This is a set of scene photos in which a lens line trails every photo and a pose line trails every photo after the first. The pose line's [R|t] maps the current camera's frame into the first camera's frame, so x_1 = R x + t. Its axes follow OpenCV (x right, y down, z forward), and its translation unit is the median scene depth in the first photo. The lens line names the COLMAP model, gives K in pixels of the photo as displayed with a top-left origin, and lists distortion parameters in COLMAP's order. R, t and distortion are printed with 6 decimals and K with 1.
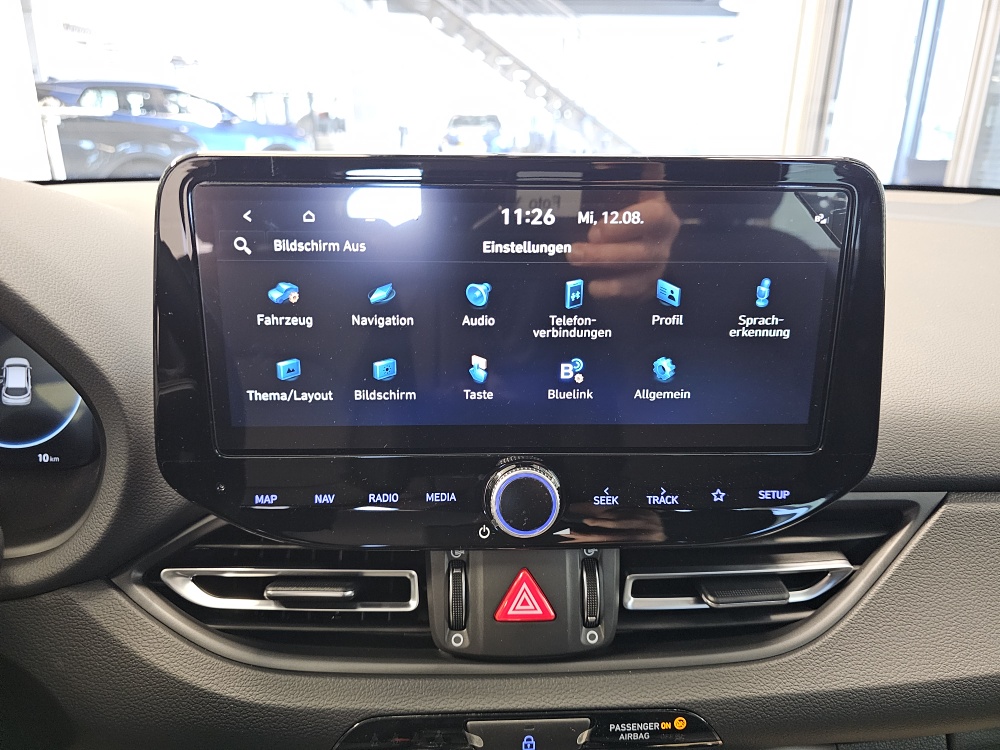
lens RADIAL K [[679.6, 0, 495.2], [0, 679.6, 366.4], [0, 0, 1]] dist [0.042230, -0.053477]
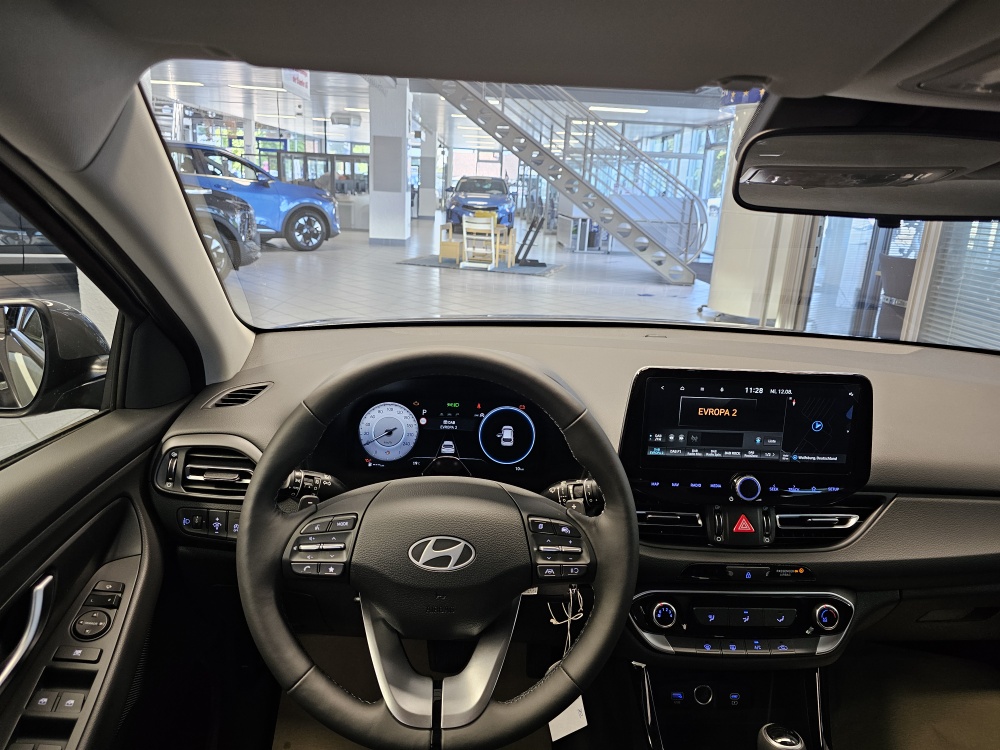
lens RADIAL K [[679.6, 0, 499.3], [0, 679.6, 356.2], [0, 0, 1]] dist [0.042230, -0.053477]
pose [[0.998893, 0.038177, 0.027484, -1.048994], [-0.035596, 0.995400, -0.088950, -0.055814], [-0.030753, 0.087873, 0.995657, -1.784894]]
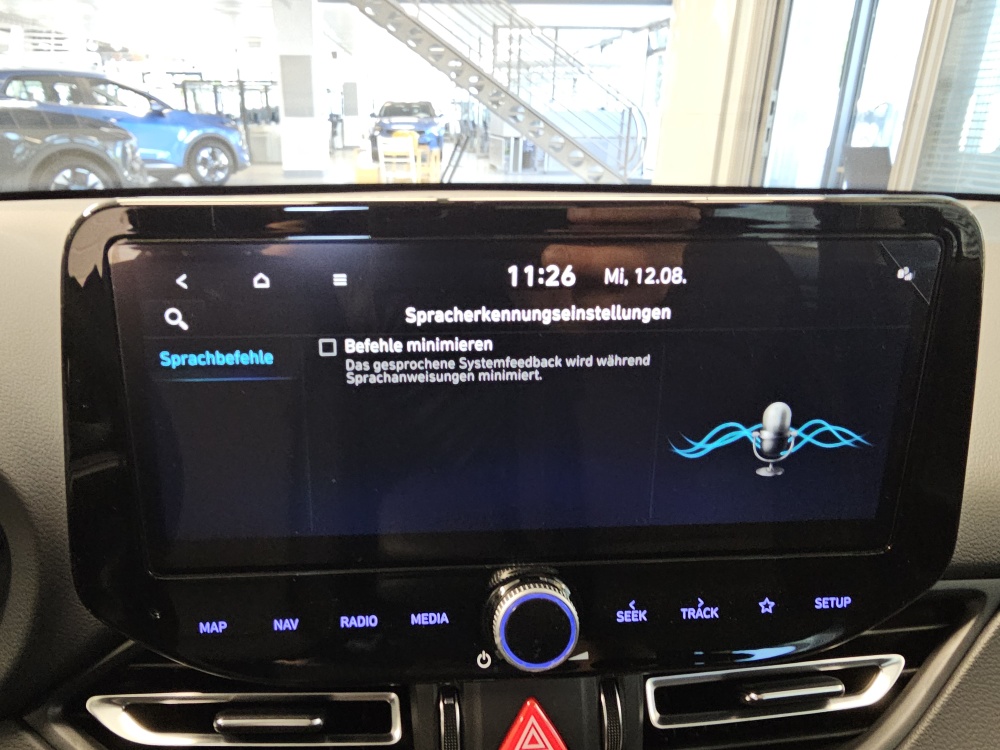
lens RADIAL K [[674.3, 0, 447.3], [0, 674.3, 371.4], [0, 0, 1]] dist [0.020612, -0.014335]
pose [[0.999621, -0.014973, 0.023111, -0.071956], [0.014374, 0.999561, 0.025897, -0.119157], [-0.023489, -0.025555, 0.999397, 0.200406]]
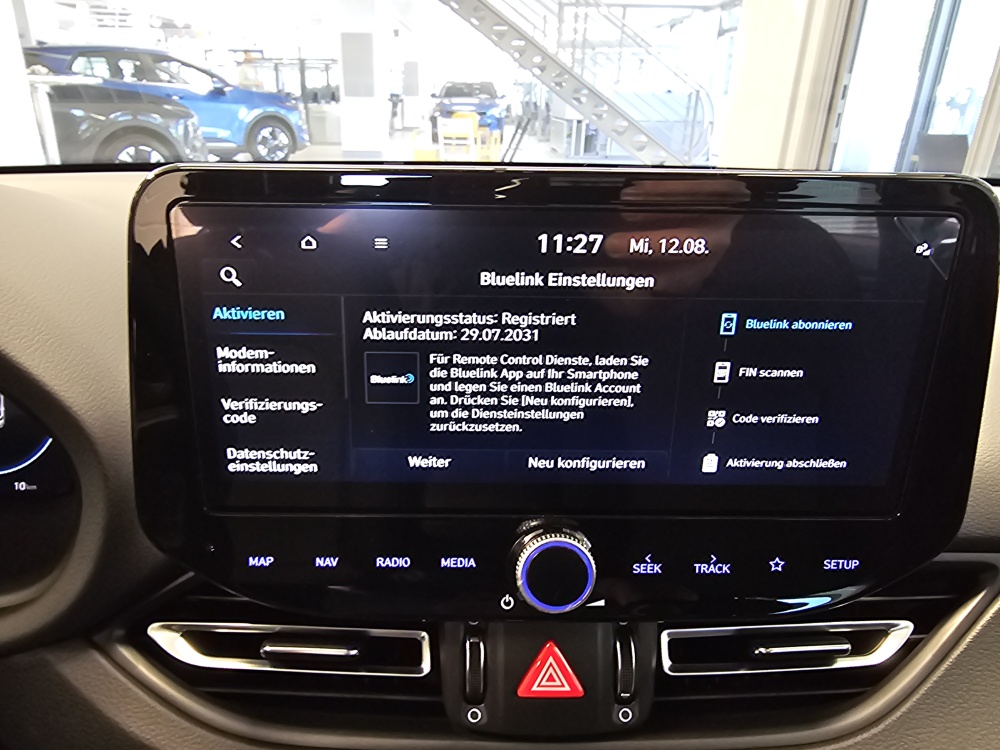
lens RADIAL K [[674.3, 0, 471.7], [0, 674.3, 387.1], [0, 0, 1]] dist [0.020612, -0.014335]
pose [[0.999696, 0.013876, -0.020389, -0.047276], [-0.012427, 0.997501, 0.069554, -0.091511], [0.021303, -0.069279, 0.997370, 0.145984]]
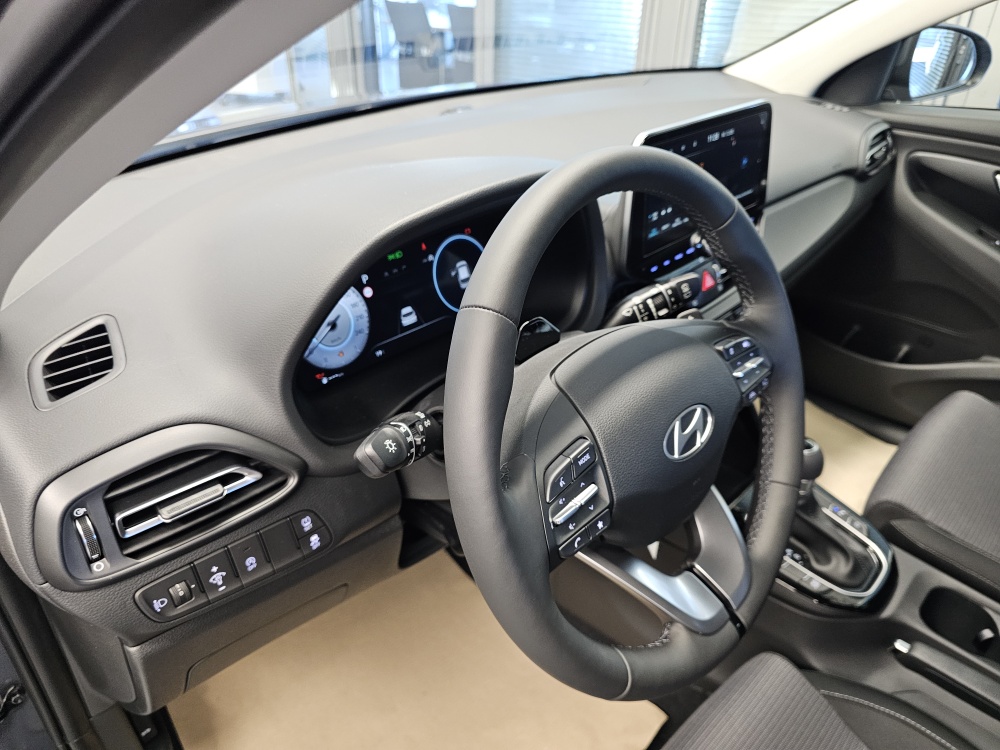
lens RADIAL K [[679.6, 0, 483.9], [0, 679.6, 378.9], [0, 0, 1]] dist [0.042230, -0.053477]
pose [[0.724624, -0.366558, 0.583571, -2.333492], [0.228691, 0.926723, 0.298134, -0.314263], [-0.650092, -0.082578, 0.755355, -0.522243]]
